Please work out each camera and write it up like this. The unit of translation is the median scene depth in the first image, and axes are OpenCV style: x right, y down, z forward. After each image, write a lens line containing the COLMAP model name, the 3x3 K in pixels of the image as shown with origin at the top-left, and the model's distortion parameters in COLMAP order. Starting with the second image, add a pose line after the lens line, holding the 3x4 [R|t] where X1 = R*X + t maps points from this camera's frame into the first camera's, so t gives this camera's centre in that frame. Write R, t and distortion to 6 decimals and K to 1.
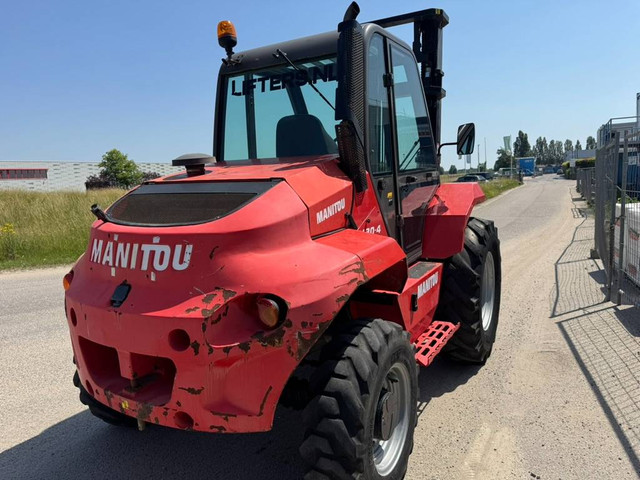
lens RADIAL K [[452.7, 0, 321.2], [0, 452.7, 243.0], [0, 0, 1]] dist [0.038296, -0.046926]
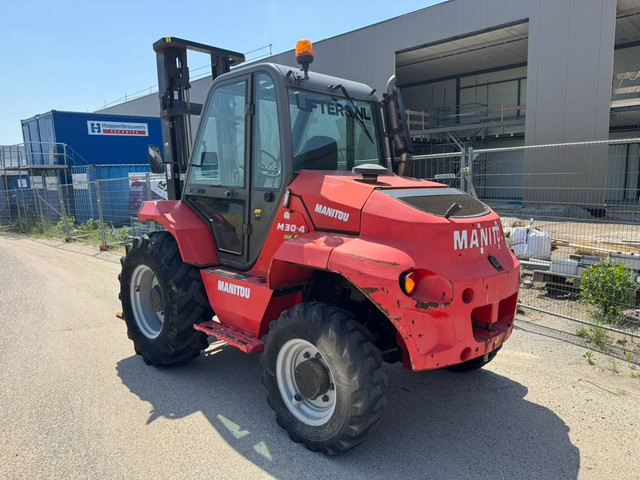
lens RADIAL K [[452.7, 0, 316.1], [0, 452.7, 238.4], [0, 0, 1]] dist [0.038296, -0.046926]
pose [[0.261552, -0.079166, 0.961937, -2.021879], [0.138492, 0.989396, 0.043770, -0.108252], [-0.955202, 0.121772, 0.269743, 1.170548]]
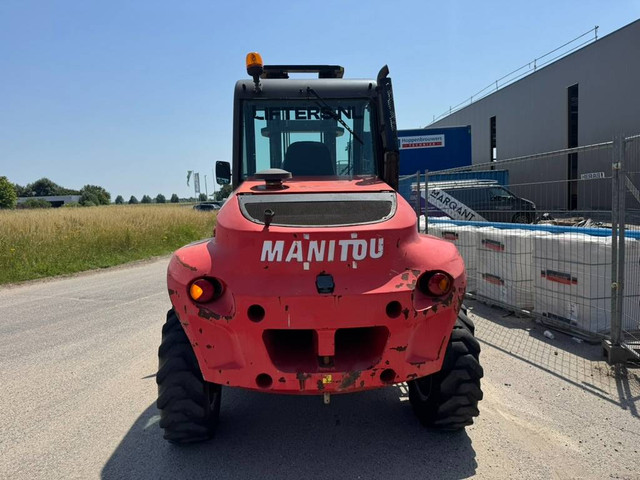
lens RADIAL K [[452.7, 0, 318.6], [0, 452.7, 238.3], [0, 0, 1]] dist [0.038296, -0.046926]
pose [[0.832601, -0.027938, 0.553168, -1.130619], [0.068359, 0.996275, -0.052573, 0.058947], [-0.549638, 0.081586, 0.831409, 0.021016]]
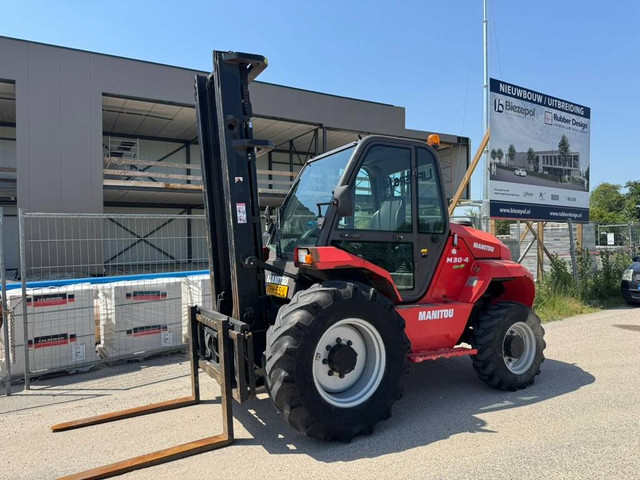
lens RADIAL K [[452.7, 0, 324.4], [0, 452.7, 244.3], [0, 0, 1]] dist [0.038296, -0.046926]
pose [[-0.858331, 0.060384, 0.509531, -1.054796], [0.127435, 0.987023, 0.097700, -0.493052], [-0.497019, 0.148791, -0.854888, 4.098685]]
